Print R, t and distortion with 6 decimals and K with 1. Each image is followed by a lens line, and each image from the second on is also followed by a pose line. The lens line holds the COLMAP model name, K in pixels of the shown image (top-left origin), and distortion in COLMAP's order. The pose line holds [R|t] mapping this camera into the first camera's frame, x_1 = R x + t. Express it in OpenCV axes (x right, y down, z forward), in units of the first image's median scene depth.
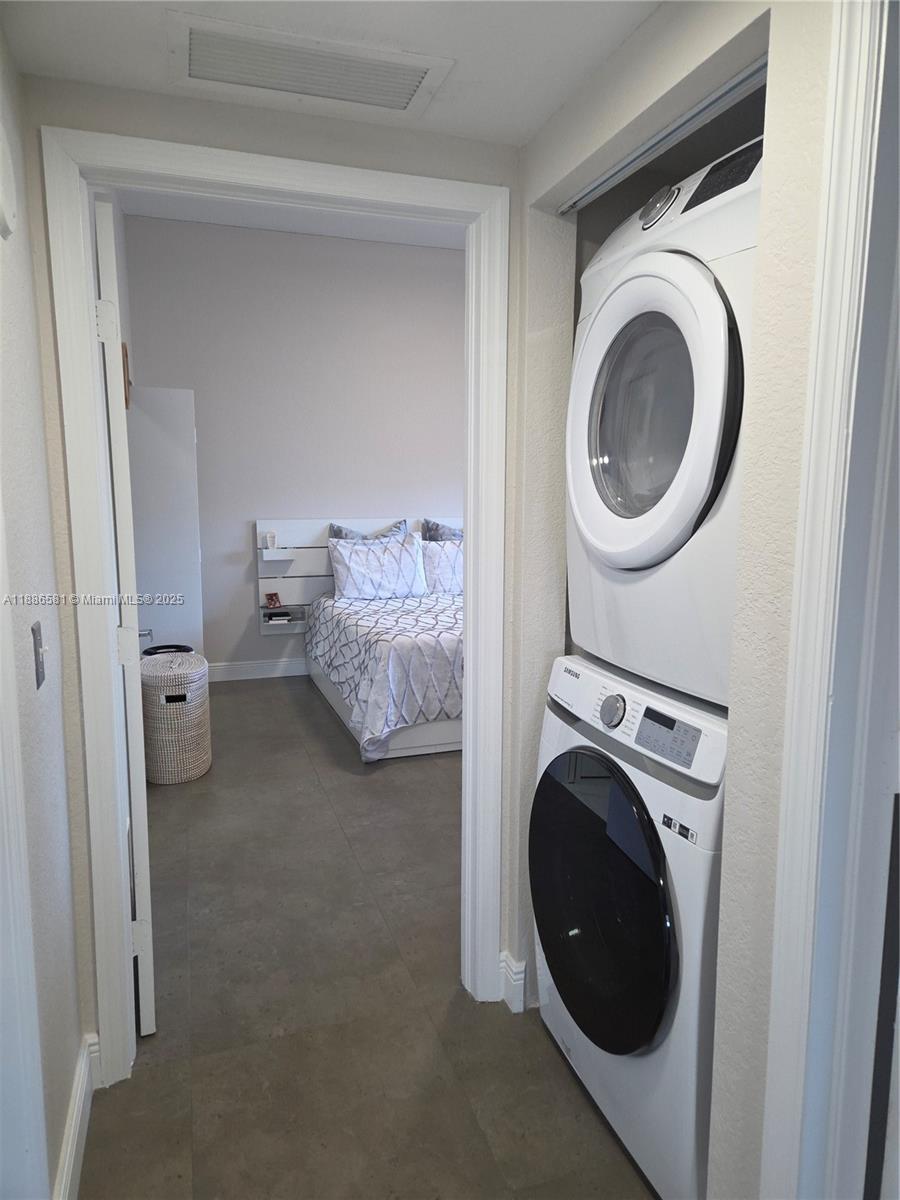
lens RADIAL K [[792.6, 0, 450.0], [0, 792.6, 600.0], [0, 0, 1]] dist [0.001189, 0.000233]
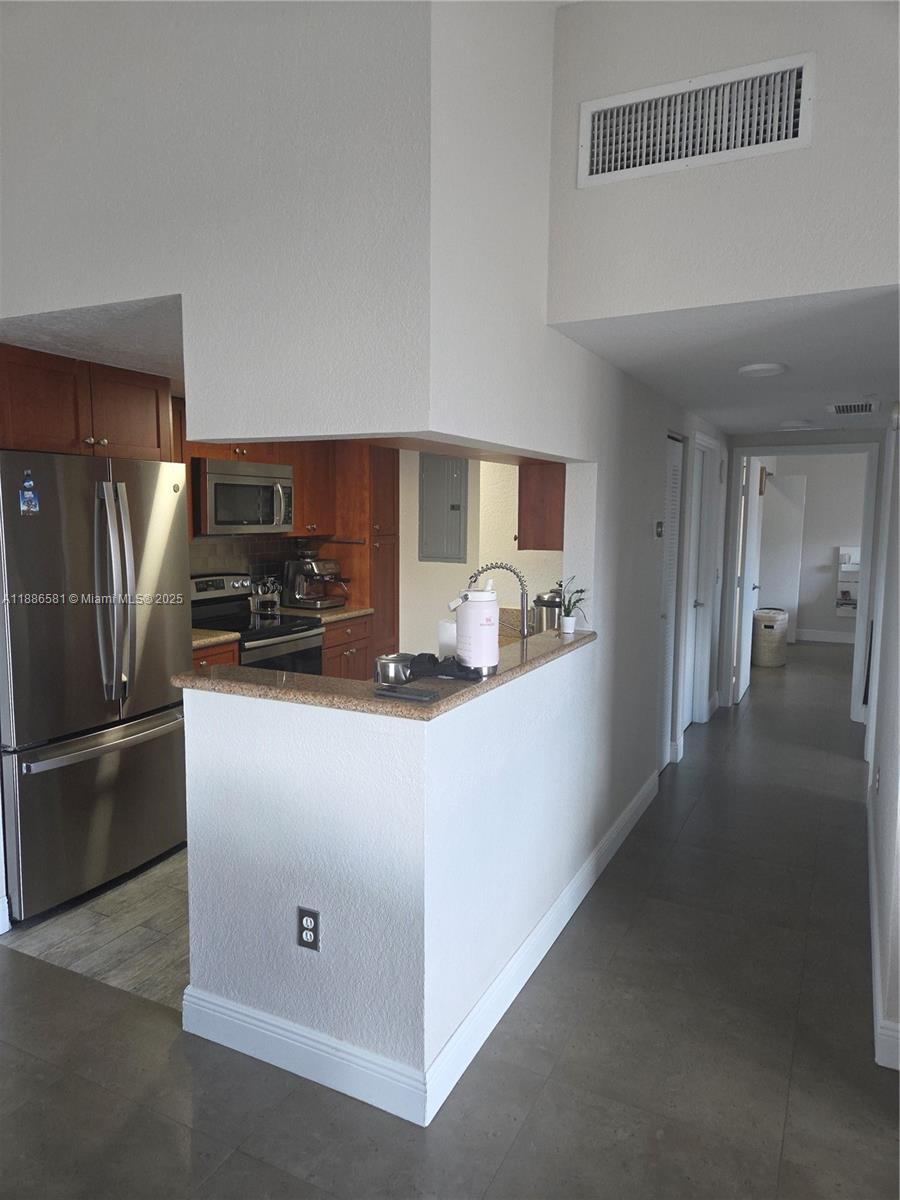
lens RADIAL K [[792.6, 0, 450.0], [0, 792.6, 600.0], [0, 0, 1]] dist [0.001189, 0.000233]
pose [[0.700164, 0.081399, -0.709327, 0.563010], [-0.103070, 0.994597, 0.012397, 0.113068], [0.706504, 0.064430, 0.704770, -1.122412]]
